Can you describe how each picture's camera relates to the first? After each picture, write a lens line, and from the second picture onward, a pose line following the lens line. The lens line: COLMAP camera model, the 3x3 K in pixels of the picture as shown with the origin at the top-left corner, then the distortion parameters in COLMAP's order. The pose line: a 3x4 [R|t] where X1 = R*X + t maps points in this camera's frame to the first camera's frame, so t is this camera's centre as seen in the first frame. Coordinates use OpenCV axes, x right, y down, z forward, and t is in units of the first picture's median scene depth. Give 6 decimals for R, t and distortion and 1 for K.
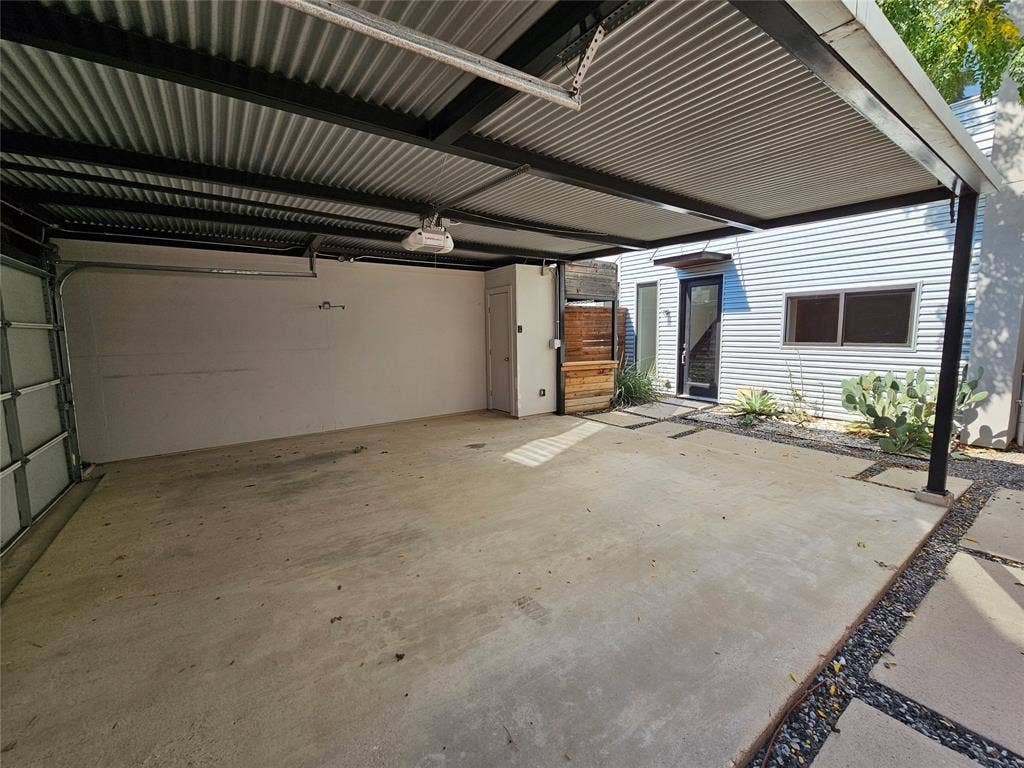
lens RADIAL K [[420.0, 0, 517.4], [0, 420.0, 380.0], [0, 0, 1]] dist [0.000810, -0.000171]
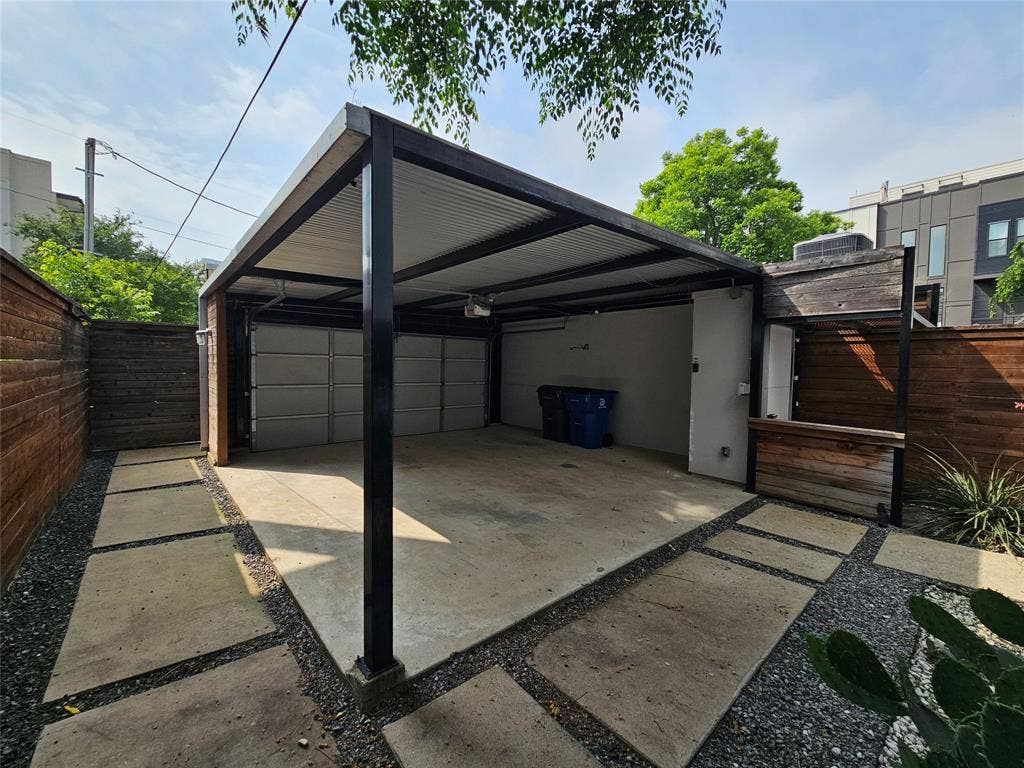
lens RADIAL K [[420.0, 0, 511.2], [0, 420.0, 382.4], [0, 0, 1]] dist [0.000810, -0.000171]
pose [[0.084122, 0.050005, -0.995200, 0.691225], [-0.128494, 0.990946, 0.038930, -0.066022], [0.988136, 0.124602, 0.089785, 0.483260]]
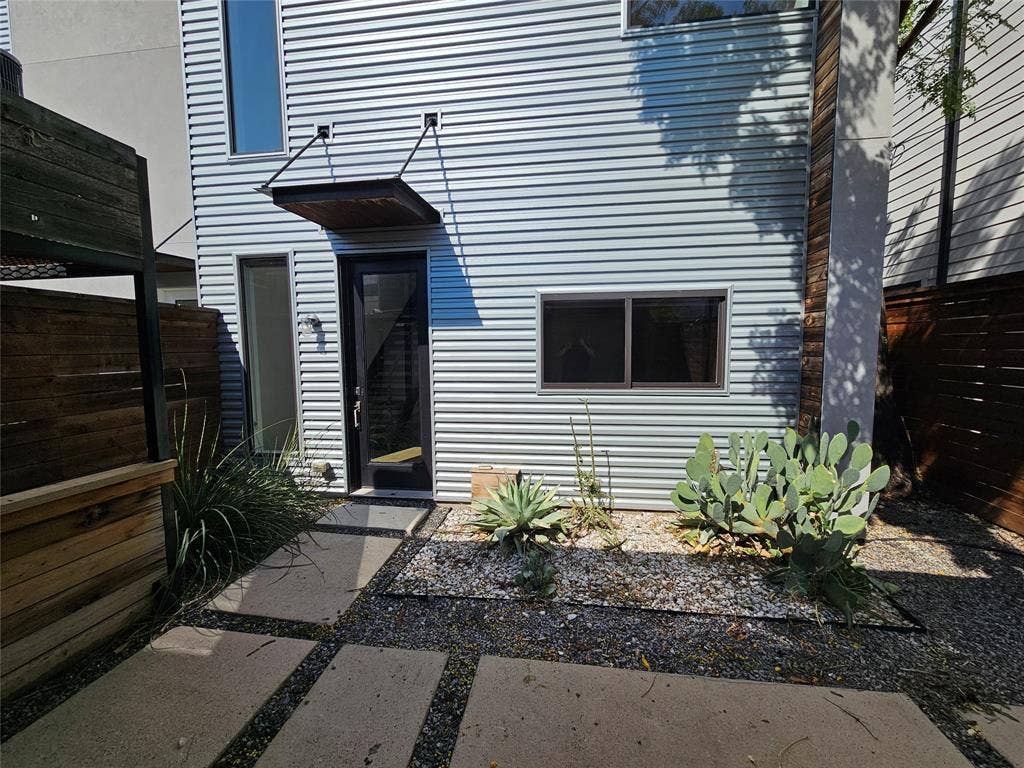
lens RADIAL K [[420.0, 0, 518.9], [0, 420.0, 382.9], [0, 0, 1]] dist [0.000810, -0.000171]
pose [[0.688195, -0.053827, 0.723526, 0.189906], [0.083921, 0.996456, -0.005691, -0.080093], [-0.720656, 0.064636, 0.690273, 0.576509]]
